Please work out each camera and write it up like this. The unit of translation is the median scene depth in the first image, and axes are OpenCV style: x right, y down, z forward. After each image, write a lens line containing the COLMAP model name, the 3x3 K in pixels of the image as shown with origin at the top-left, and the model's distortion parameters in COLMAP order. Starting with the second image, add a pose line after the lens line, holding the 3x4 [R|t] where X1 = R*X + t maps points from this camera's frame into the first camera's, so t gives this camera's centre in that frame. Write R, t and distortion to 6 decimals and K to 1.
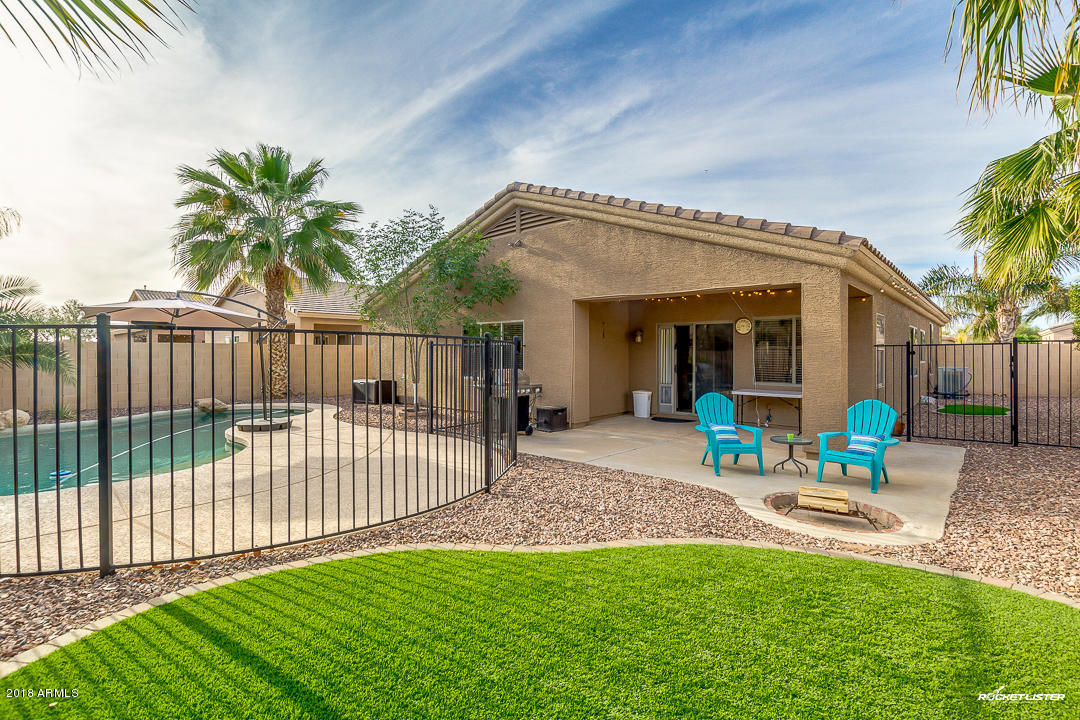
lens RADIAL K [[502.8, 0, 541.3], [0, 502.8, 354.0], [0, 0, 1]] dist [-0.002219, 0.000592]
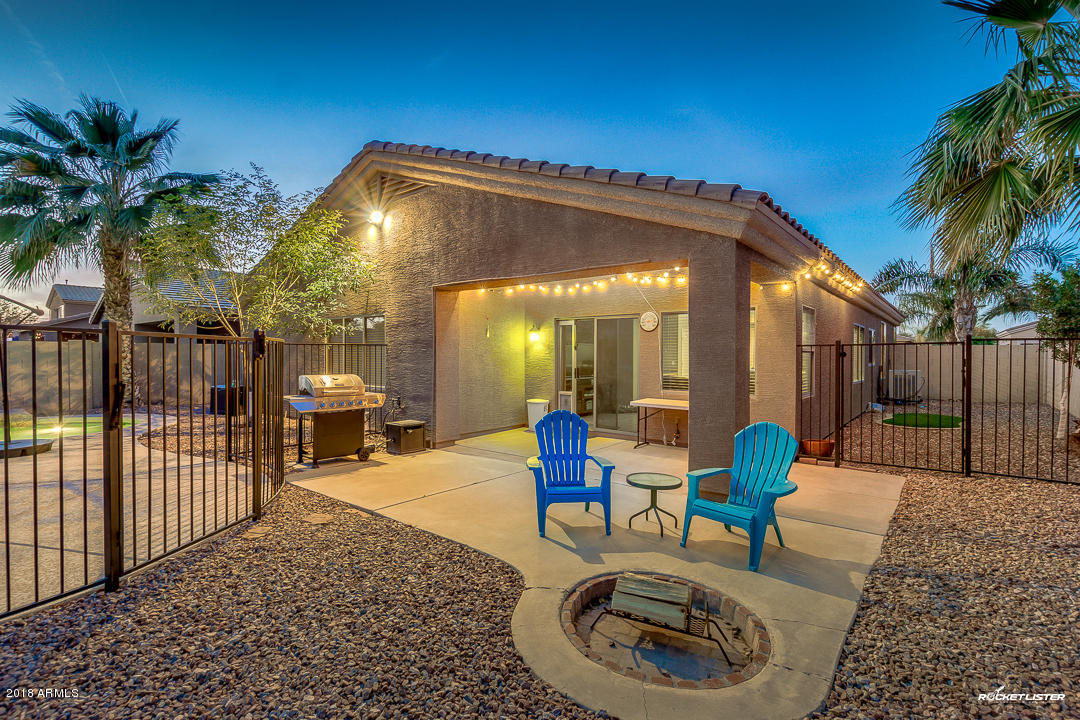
lens RADIAL K [[502.8, 0, 539.2], [0, 502.8, 360.0], [0, 0, 1]] dist [-0.002219, 0.000592]
pose [[0.999028, 0.001795, 0.044041, 0.145379], [-0.002332, 0.999924, 0.012139, -0.001471], [-0.044016, -0.012230, 0.998956, 0.149255]]
